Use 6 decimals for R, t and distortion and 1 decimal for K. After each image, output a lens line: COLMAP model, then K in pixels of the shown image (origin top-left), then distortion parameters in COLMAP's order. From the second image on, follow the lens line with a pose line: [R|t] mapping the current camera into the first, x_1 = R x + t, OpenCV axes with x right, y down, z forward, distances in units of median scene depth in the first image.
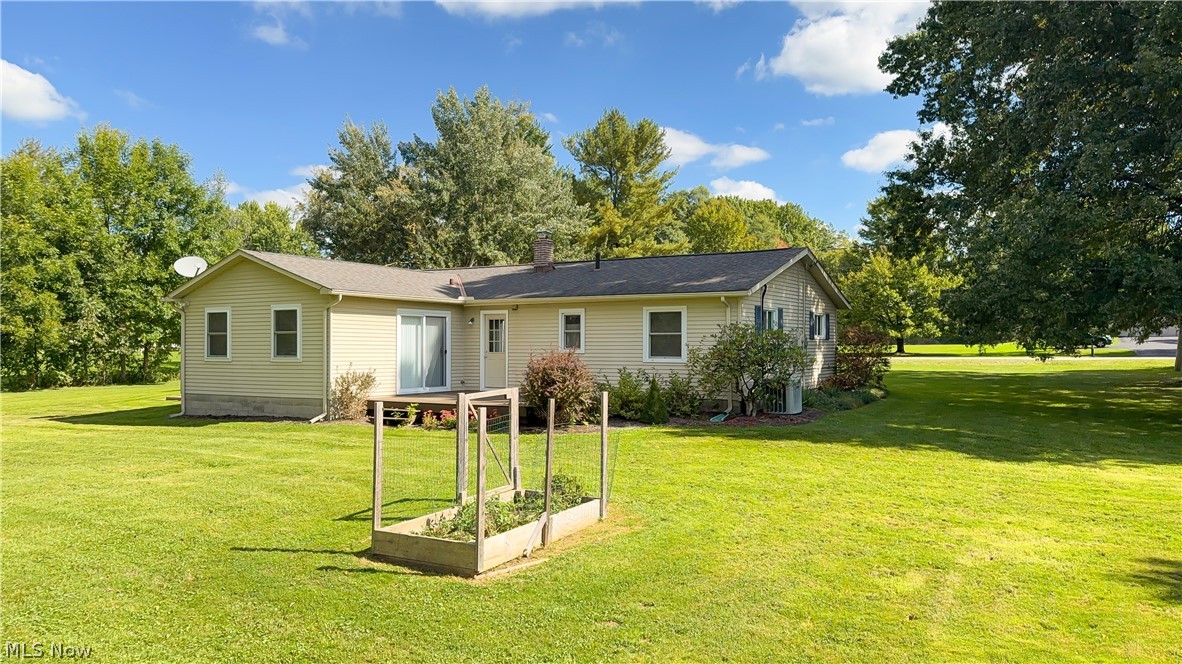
lens RADIAL K [[890.3, 0, 626.5], [0, 890.3, 366.9], [0, 0, 1]] dist [0.034971, -0.067168]
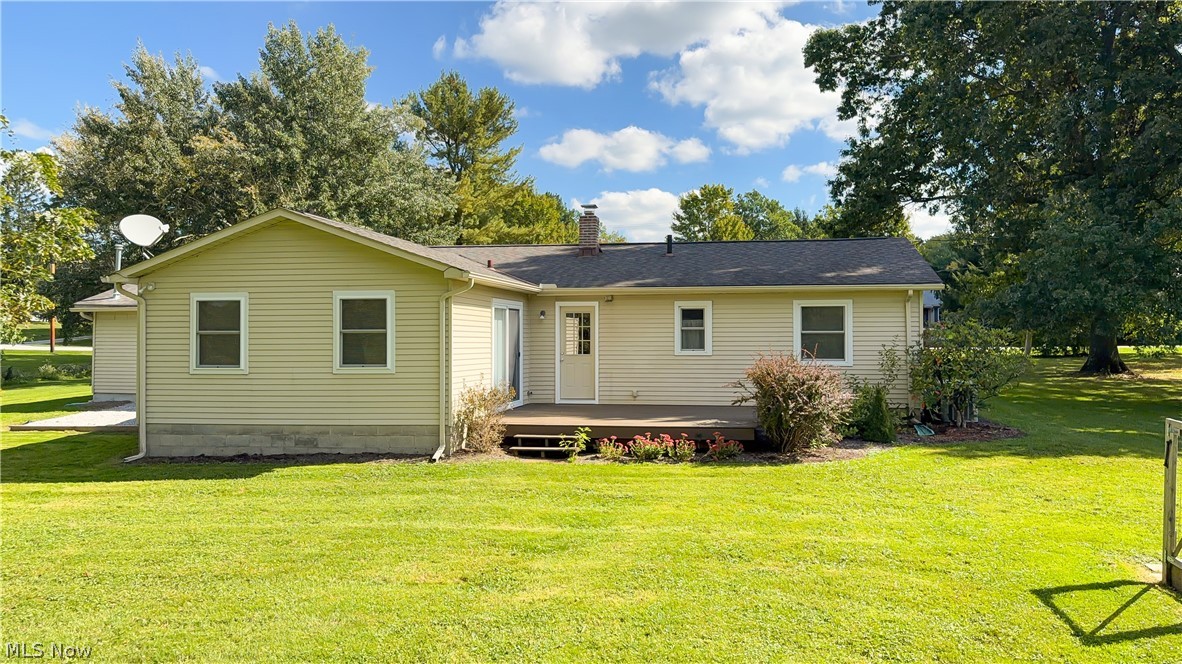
lens RADIAL K [[890.3, 0, 658.6], [0, 890.3, 343.6], [0, 0, 1]] dist [0.034971, -0.067168]
pose [[0.917484, -0.007949, 0.397693, -0.420544], [0.012534, 0.999882, -0.008932, -0.019073], [-0.397575, 0.013180, 0.917475, 0.254293]]
